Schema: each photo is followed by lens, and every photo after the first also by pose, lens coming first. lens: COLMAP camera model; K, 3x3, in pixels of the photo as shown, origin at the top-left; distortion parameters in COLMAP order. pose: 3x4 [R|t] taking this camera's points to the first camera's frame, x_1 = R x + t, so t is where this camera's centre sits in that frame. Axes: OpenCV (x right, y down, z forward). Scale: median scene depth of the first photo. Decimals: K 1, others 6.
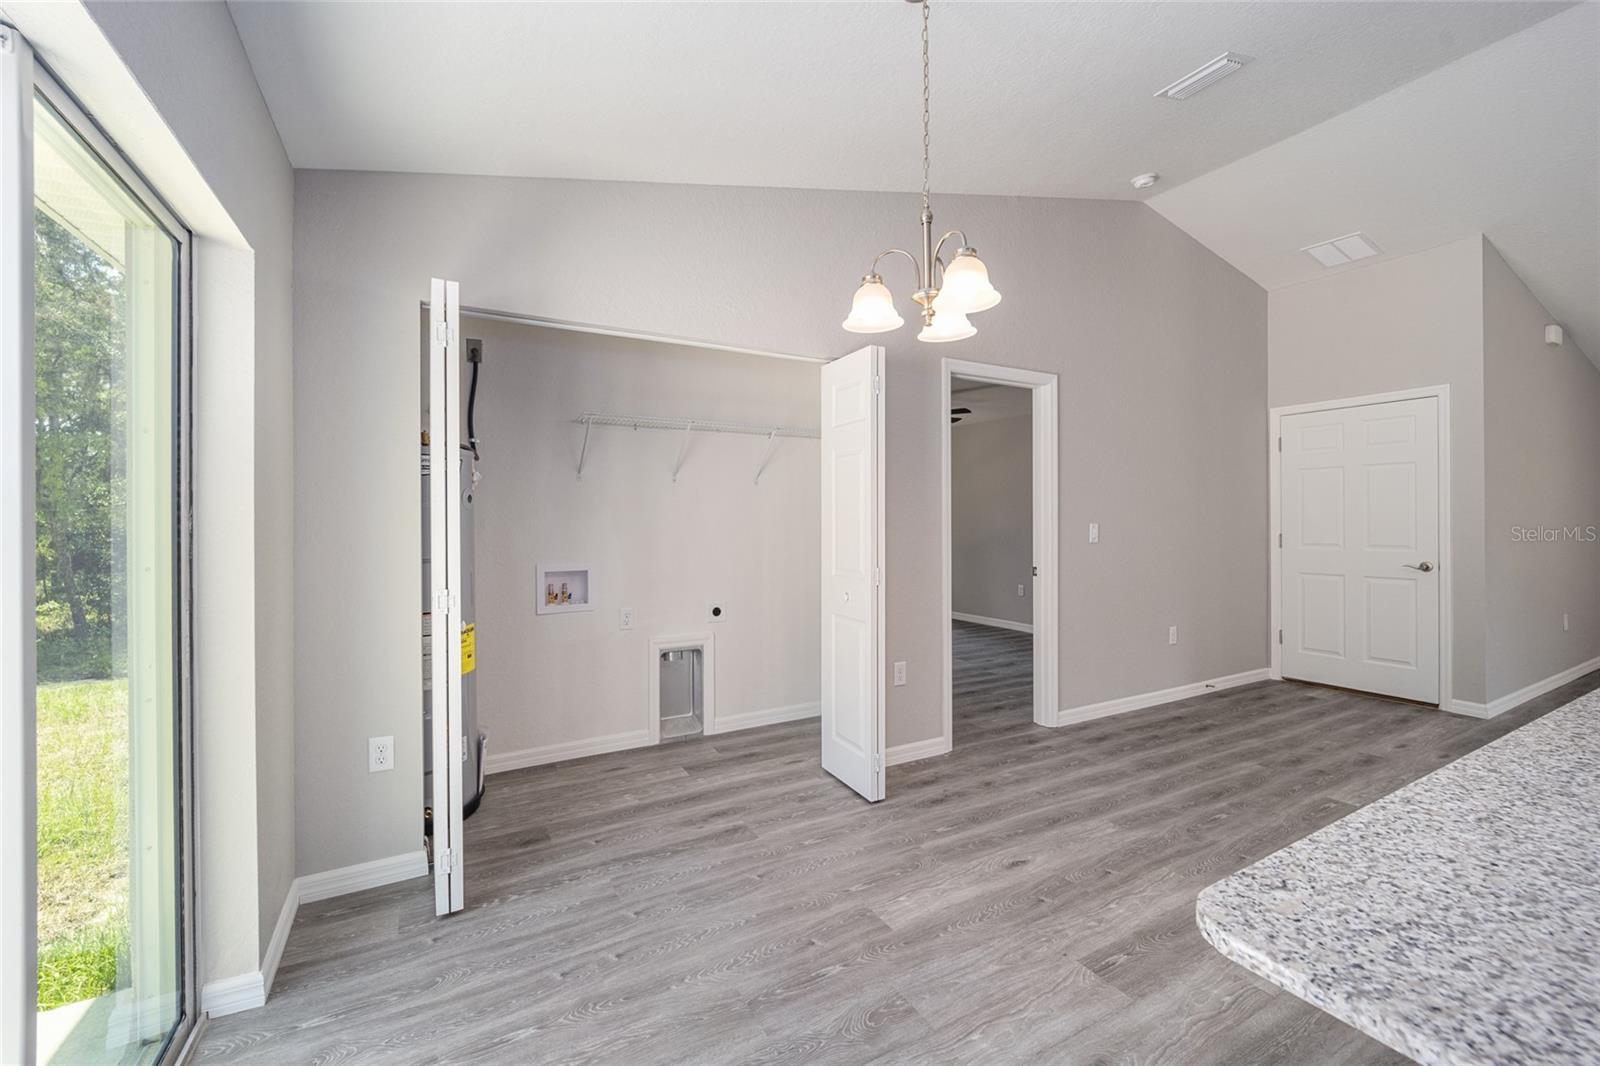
lens RADIAL K [[646.2, 0, 795.4], [0, 646.2, 522.5], [0, 0, 1]] dist [-0.005826, -0.000399]
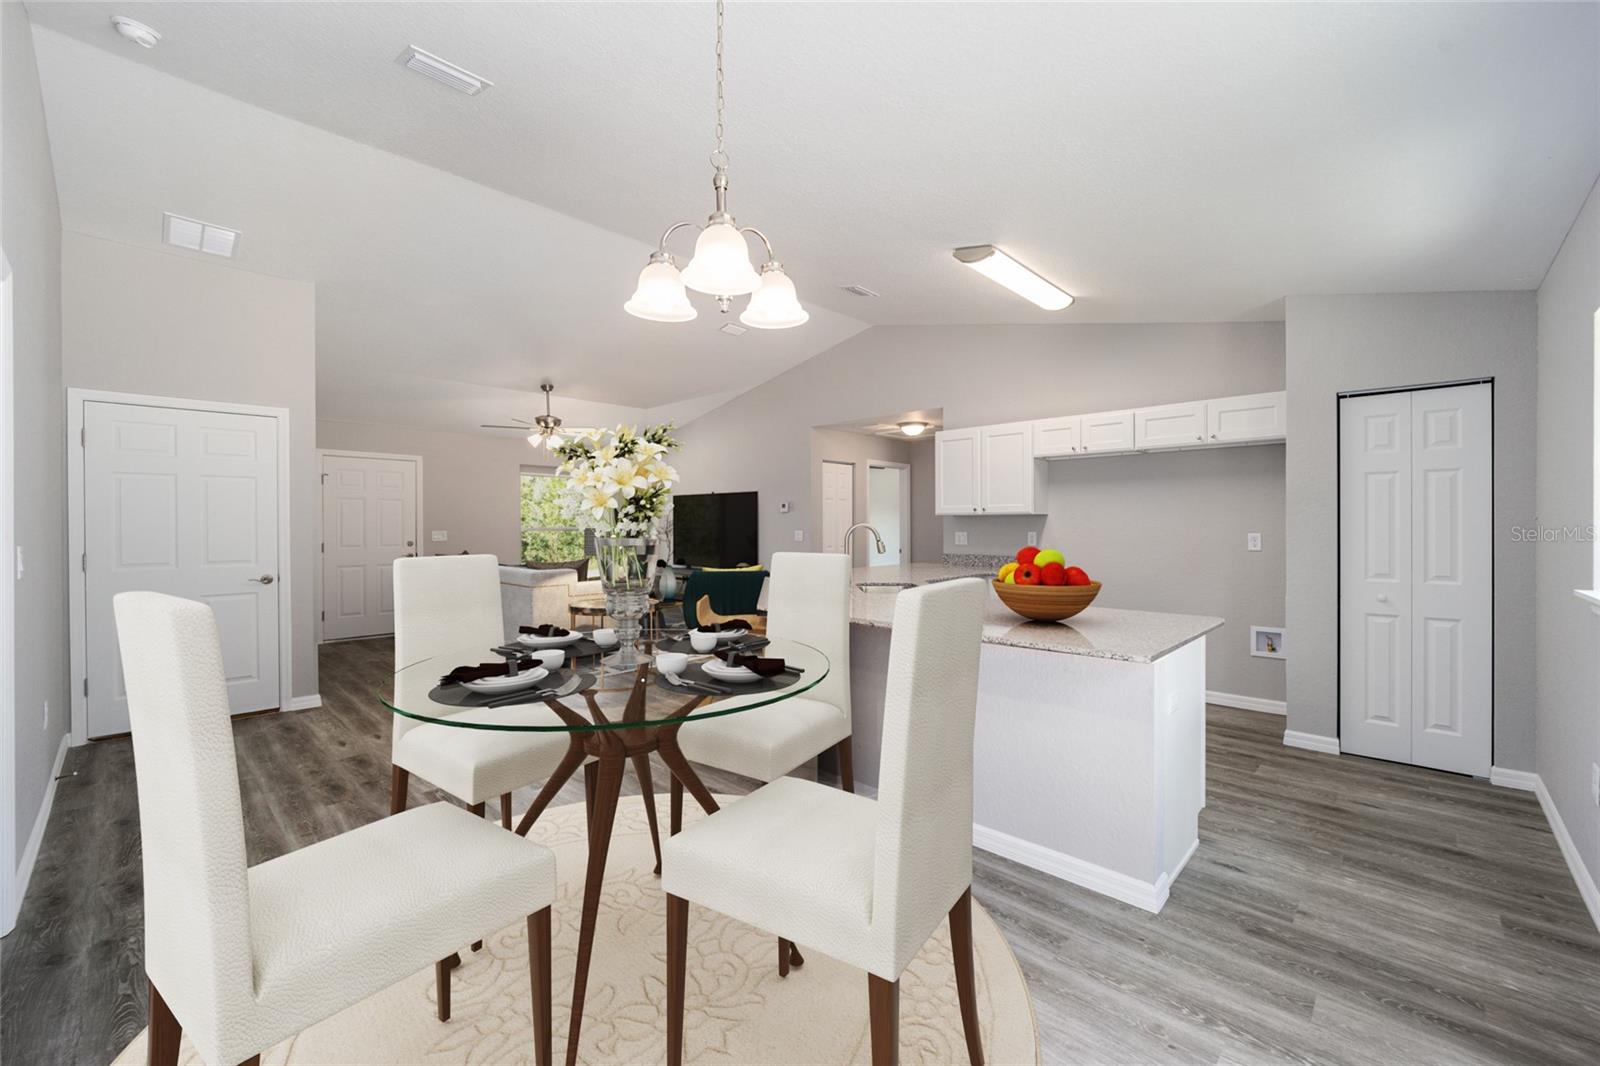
lens RADIAL K [[646.2, 0, 795.4], [0, 646.2, 522.5], [0, 0, 1]] dist [-0.005826, -0.000399]
pose [[-0.286093, 0.012144, 0.958125, -0.307895], [0.013506, 0.999871, -0.008640, -0.002346], [-0.958107, 0.010469, -0.286220, 0.574941]]
